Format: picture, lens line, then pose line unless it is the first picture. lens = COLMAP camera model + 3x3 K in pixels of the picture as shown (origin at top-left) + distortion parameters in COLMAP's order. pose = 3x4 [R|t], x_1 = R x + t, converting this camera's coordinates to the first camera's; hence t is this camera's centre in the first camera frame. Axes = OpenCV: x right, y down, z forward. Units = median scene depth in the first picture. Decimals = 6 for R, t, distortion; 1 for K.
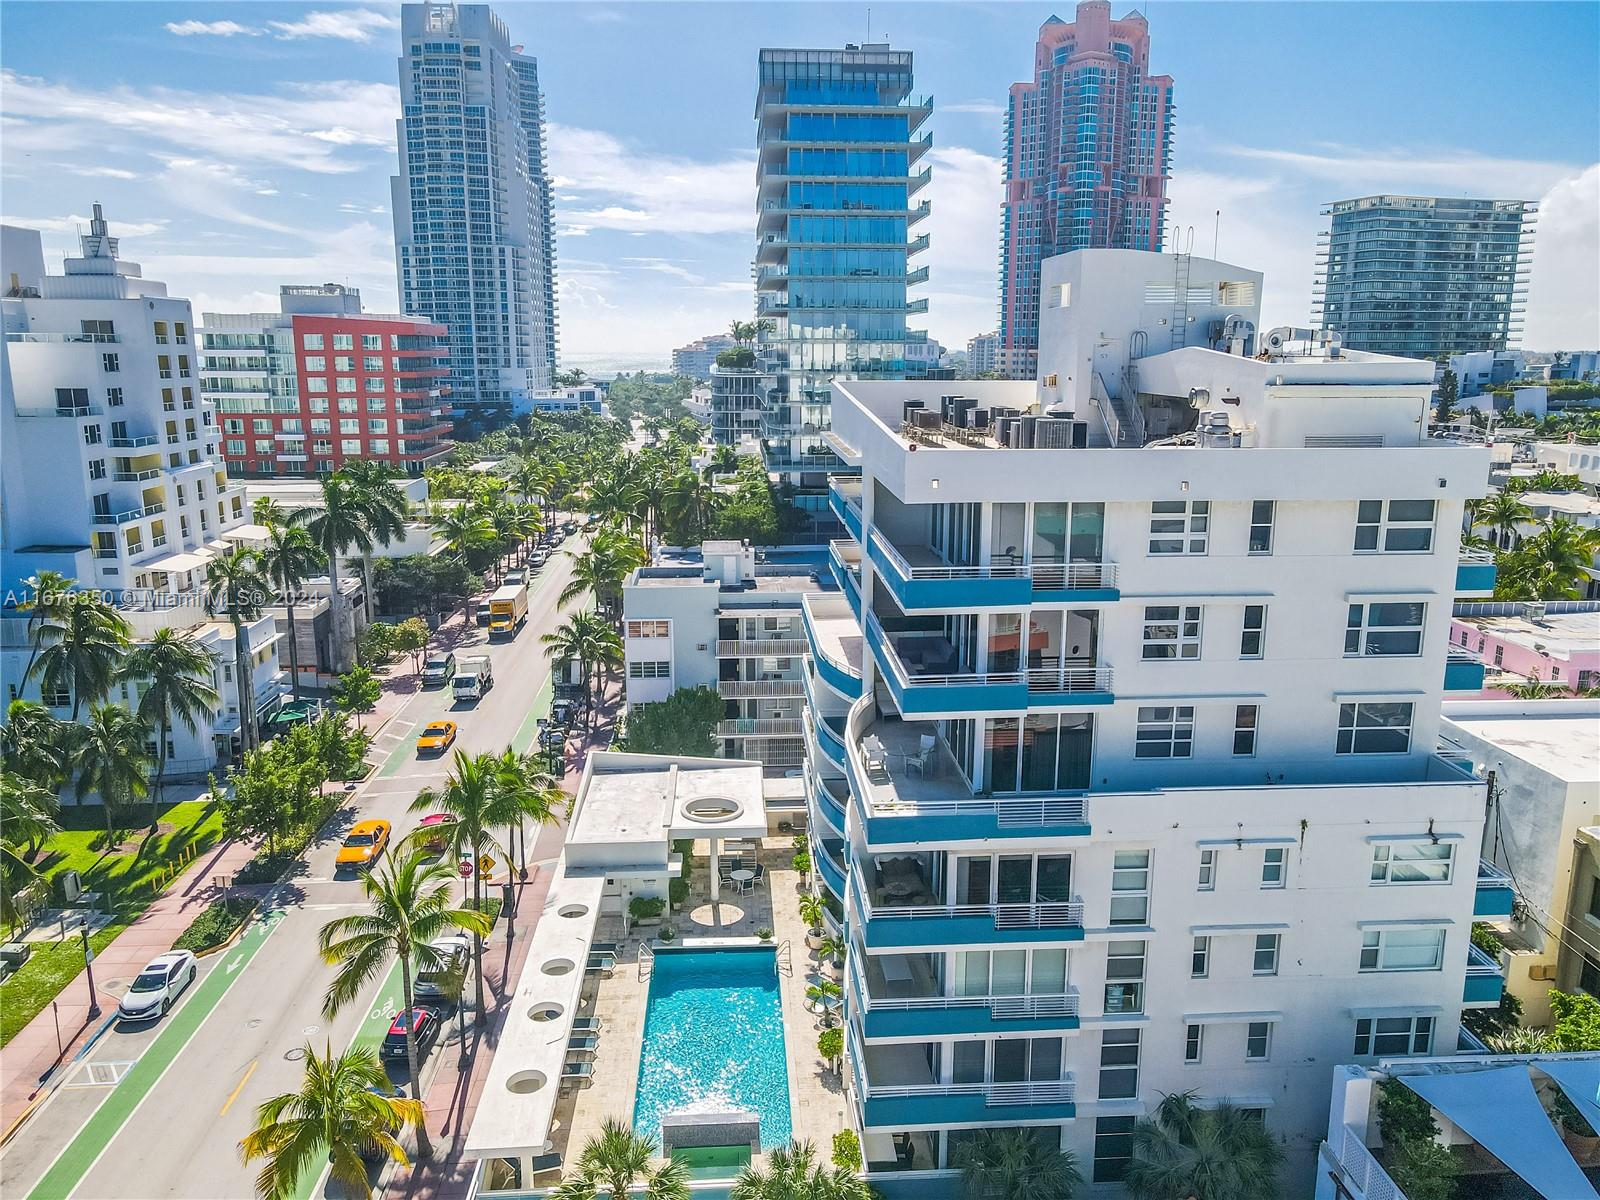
lens RADIAL K [[1180.5, 0, 812.0], [0, 1180.5, 591.3], [0, 0, 1]] dist [-0.010769, 0.045253]
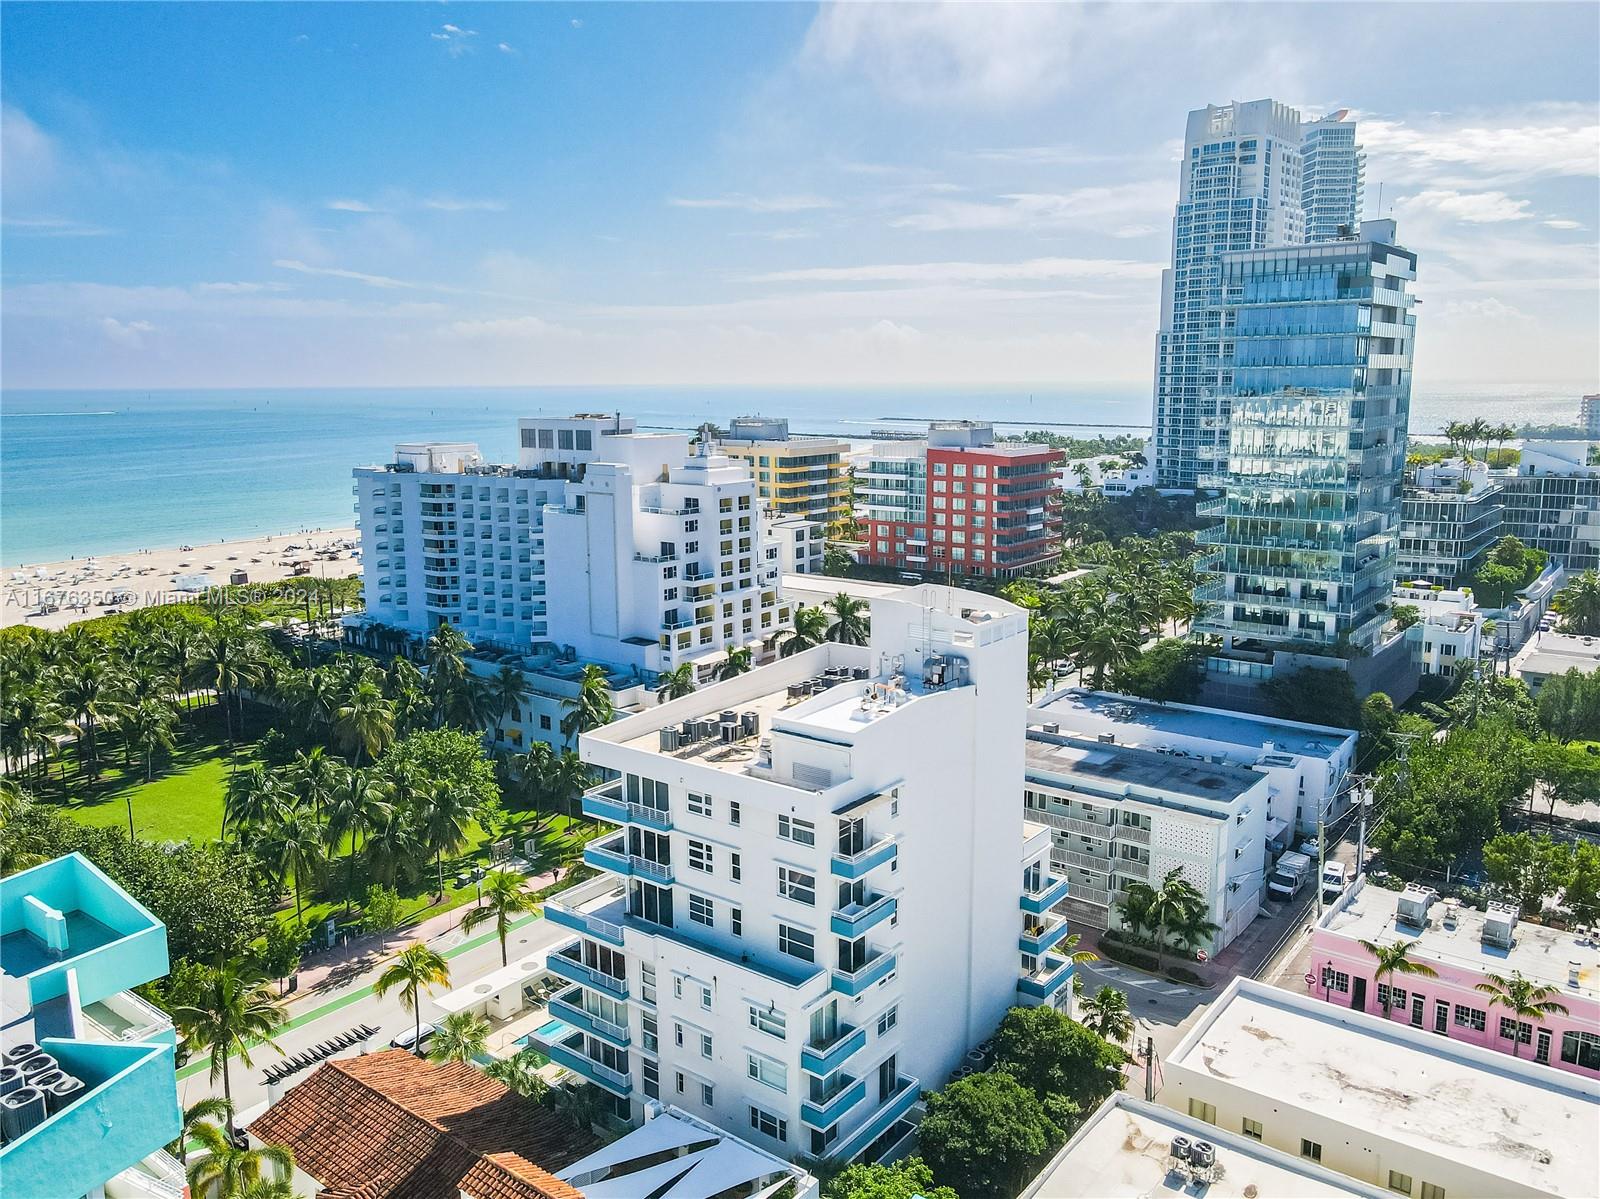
lens RADIAL K [[1217.8, 0, 790.6], [0, 1217.8, 586.6], [0, 0, 1]] dist [-0.003799, 0.033489]
pose [[0.742980, 0.105141, -0.661004, 0.681303], [-0.125894, 0.991910, 0.016269, -0.180498], [0.657367, 0.071129, 0.750206, -0.147289]]
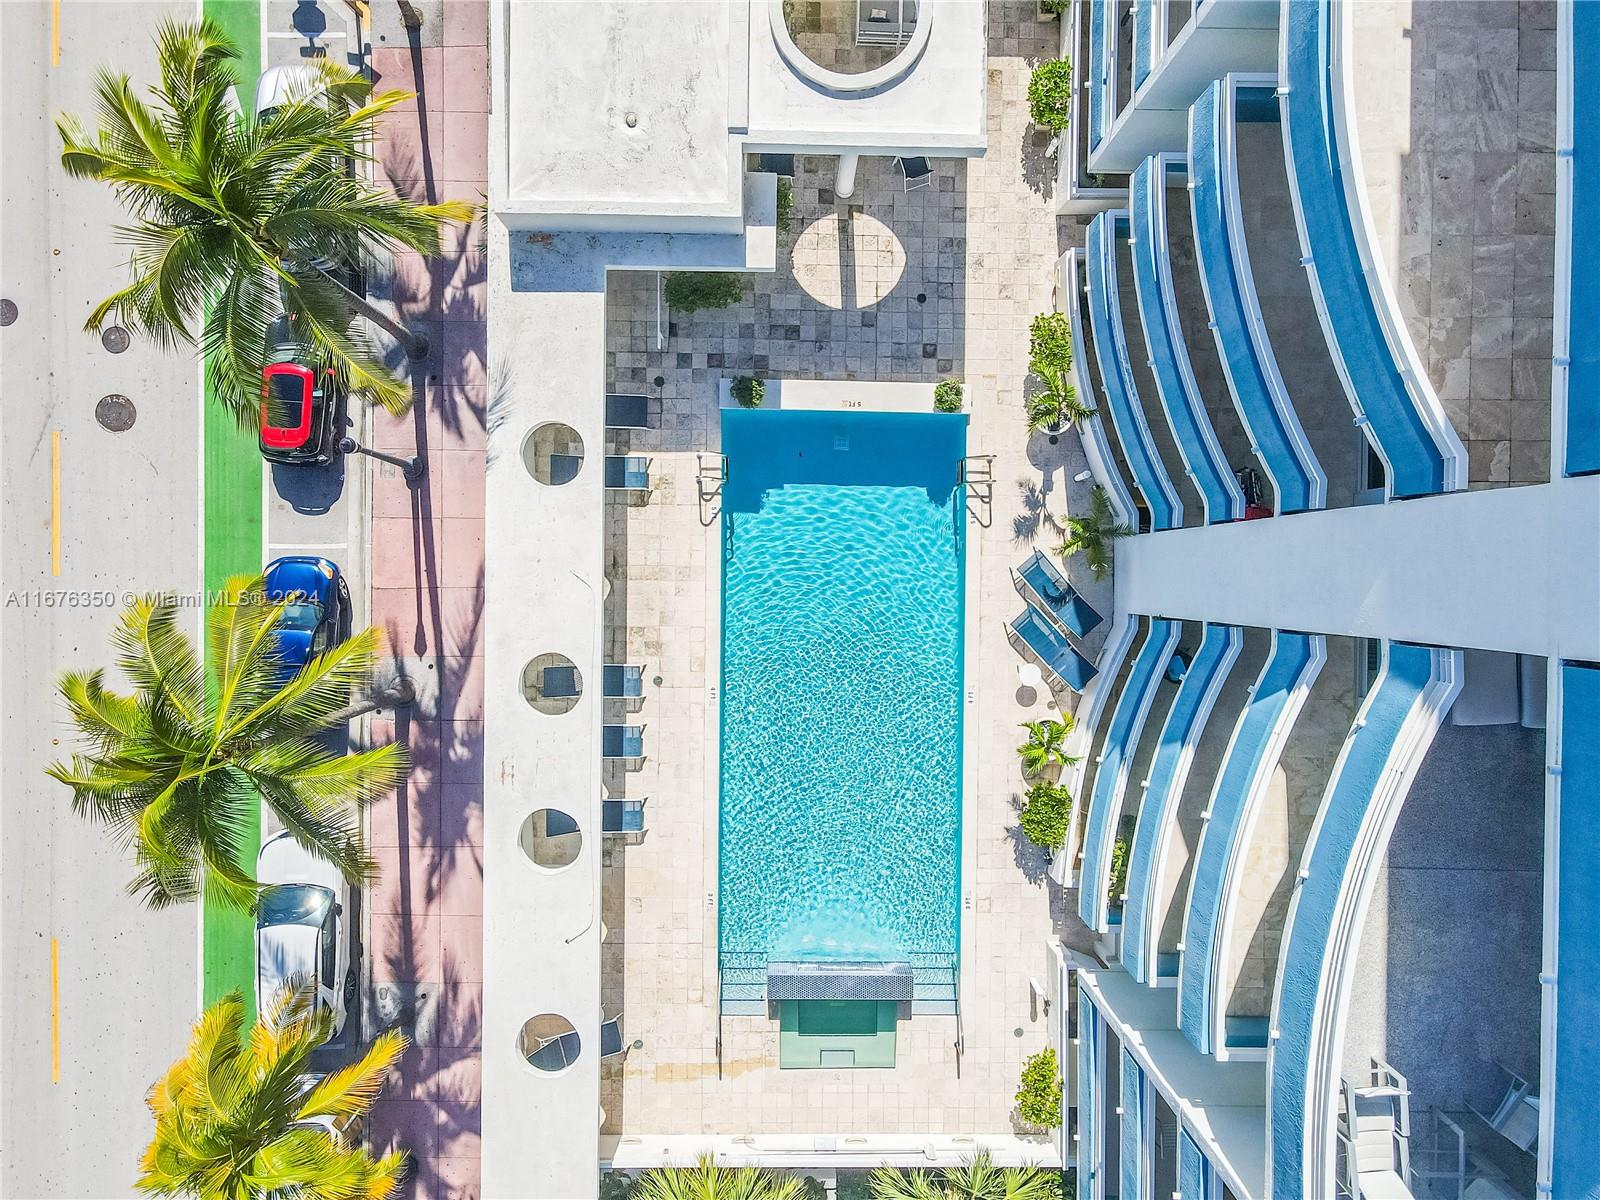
lens RADIAL K [[1265.0, 0, 800.0], [0, 1265.0, 600.0], [0, 0, 1]] dist [0.021402, 0.005404]
pose [[0.996552, 0.082714, 0.006449, -0.058865], [-0.021973, 0.188181, 0.981889, -0.127594], [0.080002, -0.978645, 0.189349, 0.490904]]
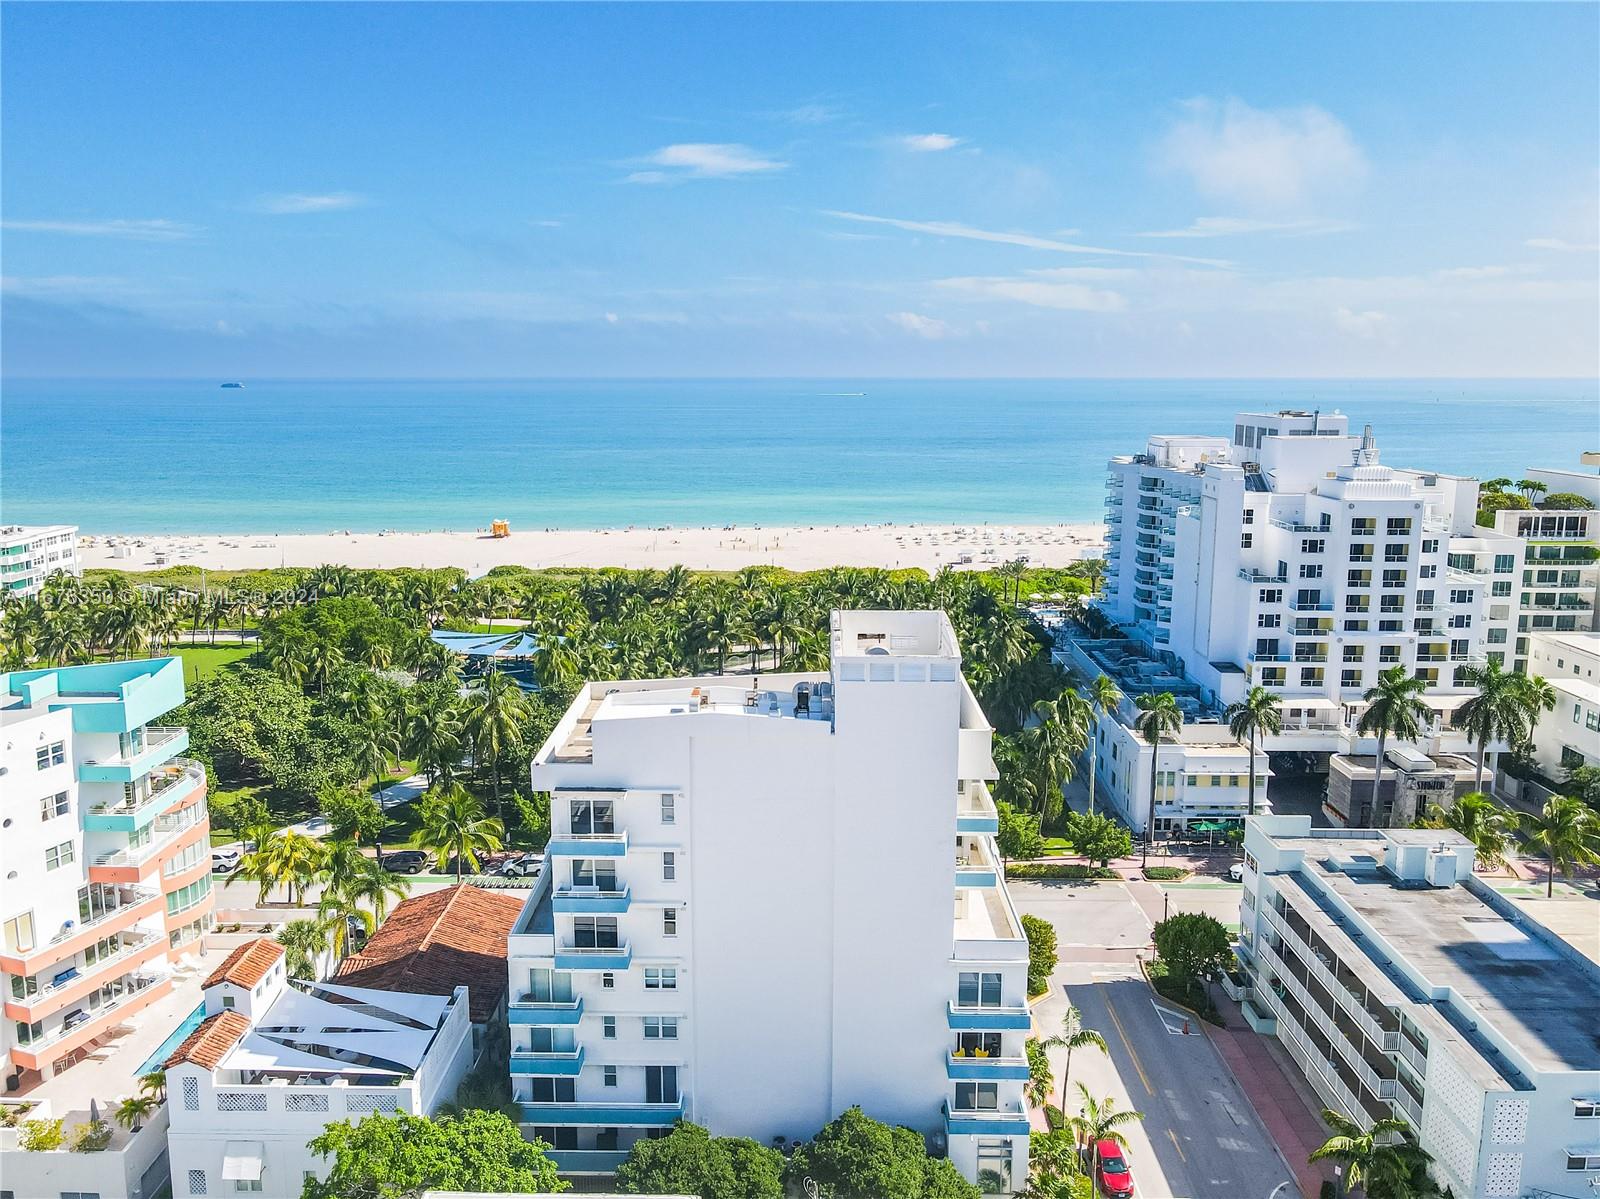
lens RADIAL K [[1217.8, 0, 790.6], [0, 1217.8, 586.6], [0, 0, 1]] dist [-0.003799, 0.033489]
pose [[-0.086489, 0.169562, -0.981717, 0.947302], [-0.198805, 0.962653, 0.183784, -0.329390], [0.976215, 0.211066, -0.049549, 0.578324]]
